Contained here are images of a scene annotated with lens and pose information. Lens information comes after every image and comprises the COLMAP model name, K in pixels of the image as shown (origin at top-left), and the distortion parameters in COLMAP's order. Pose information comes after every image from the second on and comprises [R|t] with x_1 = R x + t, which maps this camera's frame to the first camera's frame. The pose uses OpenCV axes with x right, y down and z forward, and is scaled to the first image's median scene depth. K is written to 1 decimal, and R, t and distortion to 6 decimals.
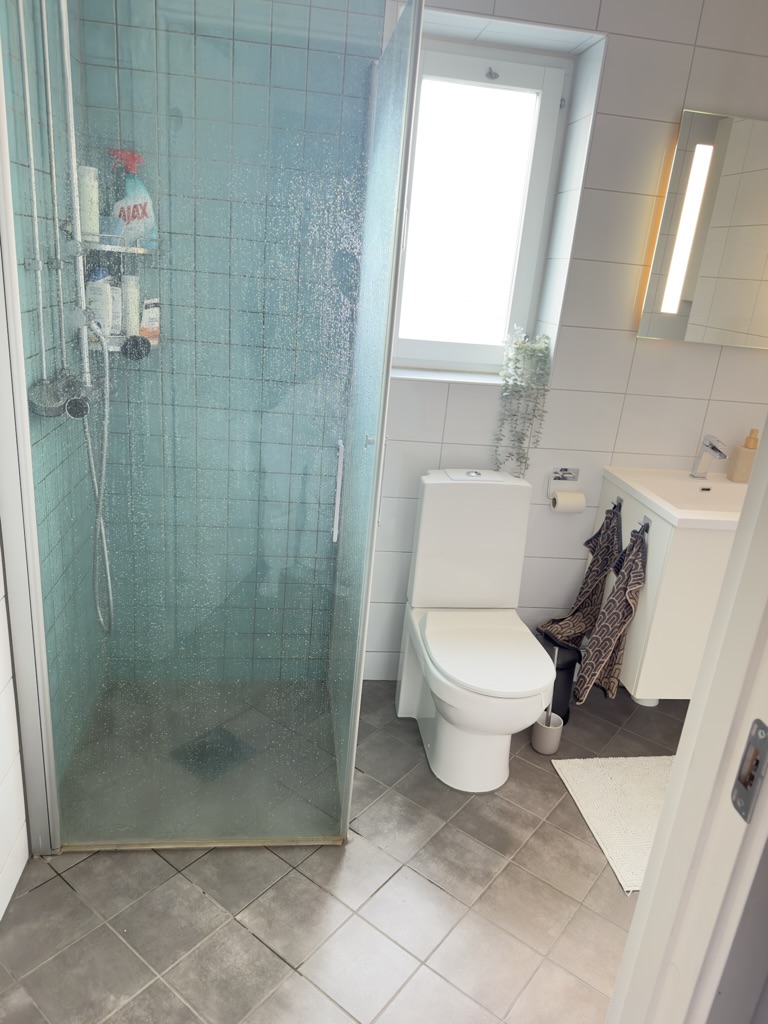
lens RADIAL K [[714.1, 0, 383.5], [0, 714.1, 519.4], [0, 0, 1]] dist [0.072765, -0.102895]
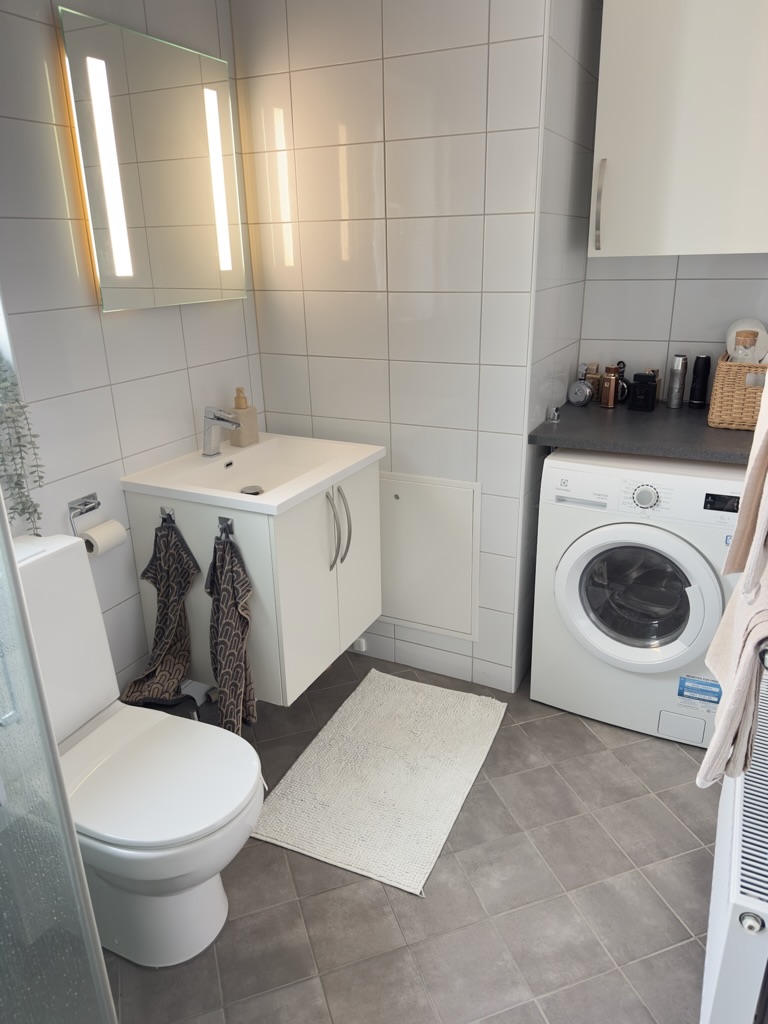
lens RADIAL K [[714.1, 0, 383.5], [0, 714.1, 519.4], [0, 0, 1]] dist [0.072765, -0.102895]
pose [[0.538882, -0.386512, 0.748475, -0.160499], [0.343749, 0.912076, 0.223505, -0.120363], [-0.769054, 0.136845, 0.624364, 0.314317]]
